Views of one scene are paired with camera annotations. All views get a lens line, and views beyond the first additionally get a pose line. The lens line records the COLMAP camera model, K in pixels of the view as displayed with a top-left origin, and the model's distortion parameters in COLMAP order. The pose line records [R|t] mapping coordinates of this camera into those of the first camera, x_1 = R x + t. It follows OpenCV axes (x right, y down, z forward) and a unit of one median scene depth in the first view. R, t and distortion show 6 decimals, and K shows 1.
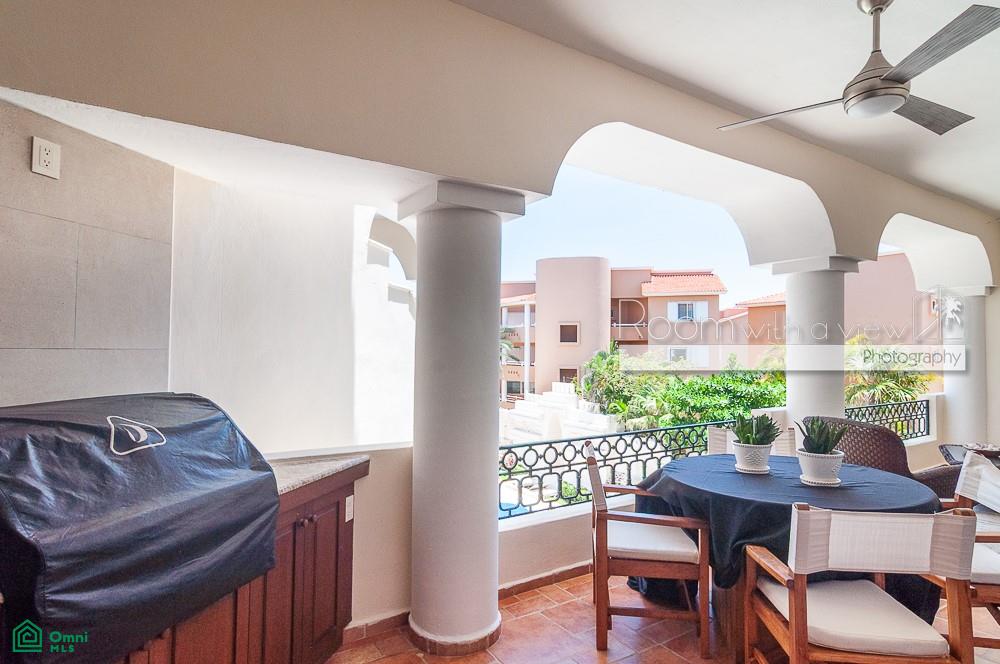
lens RADIAL K [[534.2, 0, 505.6], [0, 534.2, 336.8], [0, 0, 1]] dist [0.005654, -0.001298]
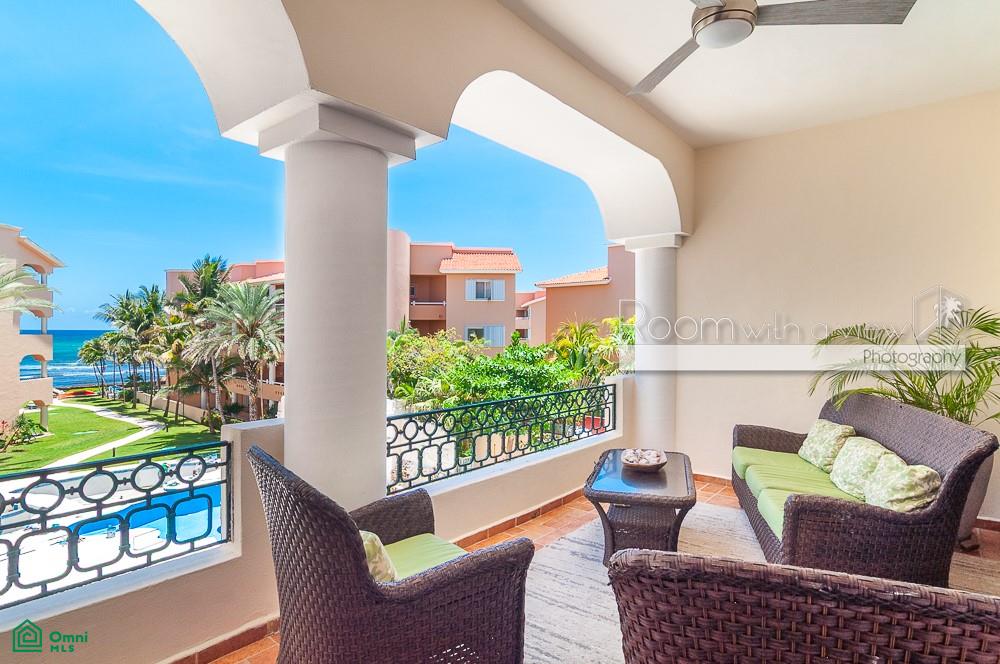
lens RADIAL K [[534.2, 0, 490.2], [0, 534.2, 337.3], [0, 0, 1]] dist [0.005654, -0.001298]
pose [[0.958670, -0.005414, 0.284470, 0.158962], [-0.004804, 0.999368, 0.035211, 0.010257], [-0.284481, -0.035122, 0.958038, 0.127713]]
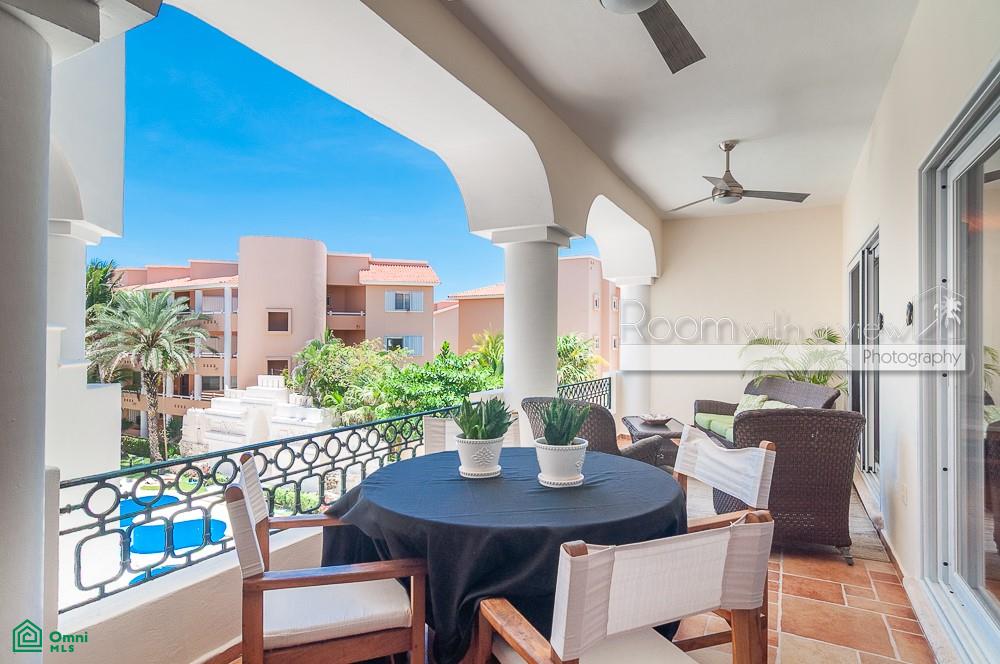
lens RADIAL K [[534.2, 0, 496.8], [0, 534.2, 338.5], [0, 0, 1]] dist [0.005654, -0.001298]
pose [[0.878016, 0.000153, 0.478630, 0.020562], [-0.009682, 0.999801, 0.017440, 0.008028], [-0.478533, -0.019947, 0.877843, 0.056026]]
